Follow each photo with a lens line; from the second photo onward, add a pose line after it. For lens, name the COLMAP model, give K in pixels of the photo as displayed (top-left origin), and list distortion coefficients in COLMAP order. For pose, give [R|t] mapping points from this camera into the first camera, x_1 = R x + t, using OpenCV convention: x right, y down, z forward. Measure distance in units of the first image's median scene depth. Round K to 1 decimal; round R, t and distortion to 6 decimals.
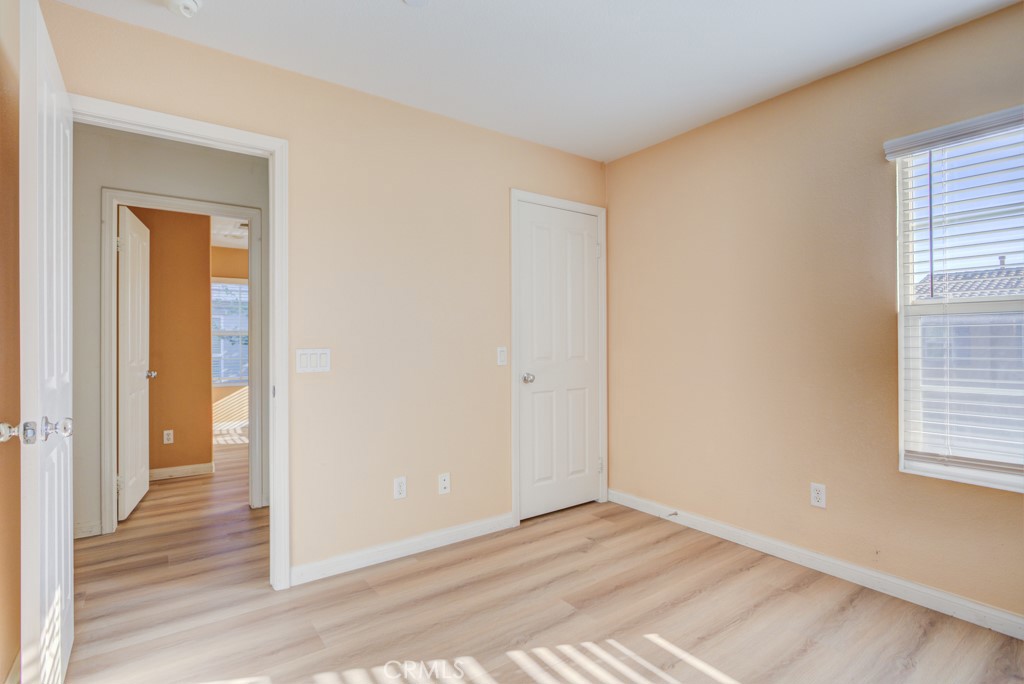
lens RADIAL K [[501.0, 0, 512.0], [0, 501.0, 342.2], [0, 0, 1]] dist [-0.017108, 0.003146]
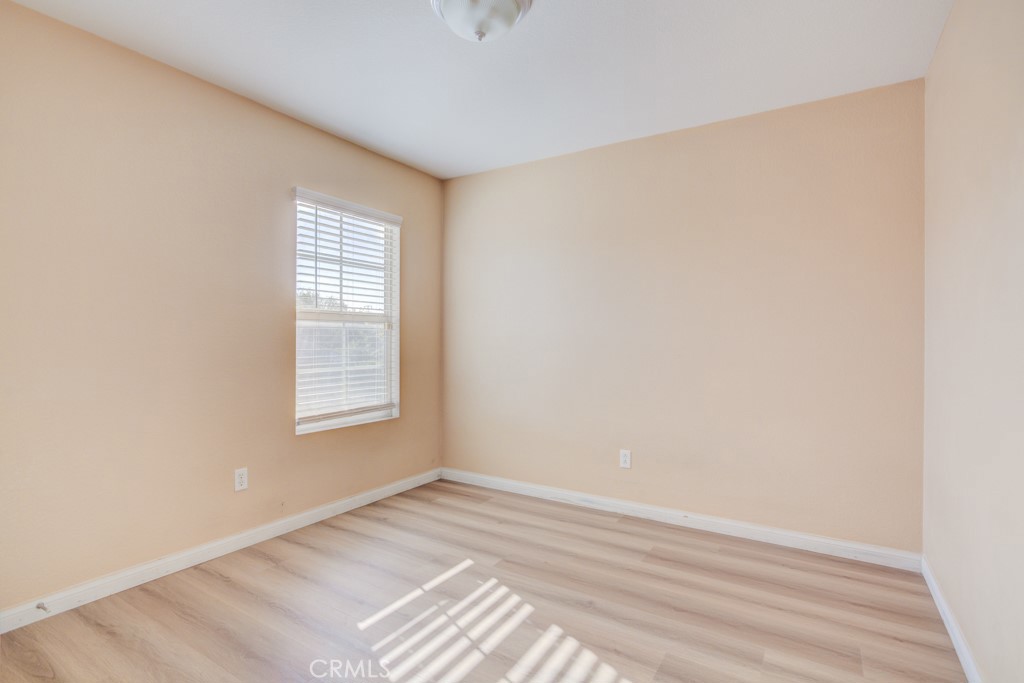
lens RADIAL K [[501.0, 0, 511.4], [0, 501.0, 341.9], [0, 0, 1]] dist [-0.017108, 0.003146]
pose [[-0.386963, -0.000627, 0.922095, -0.615993], [-0.002233, 0.999997, -0.000257, 0.007381], [-0.922092, -0.002159, -0.386964, 0.884079]]
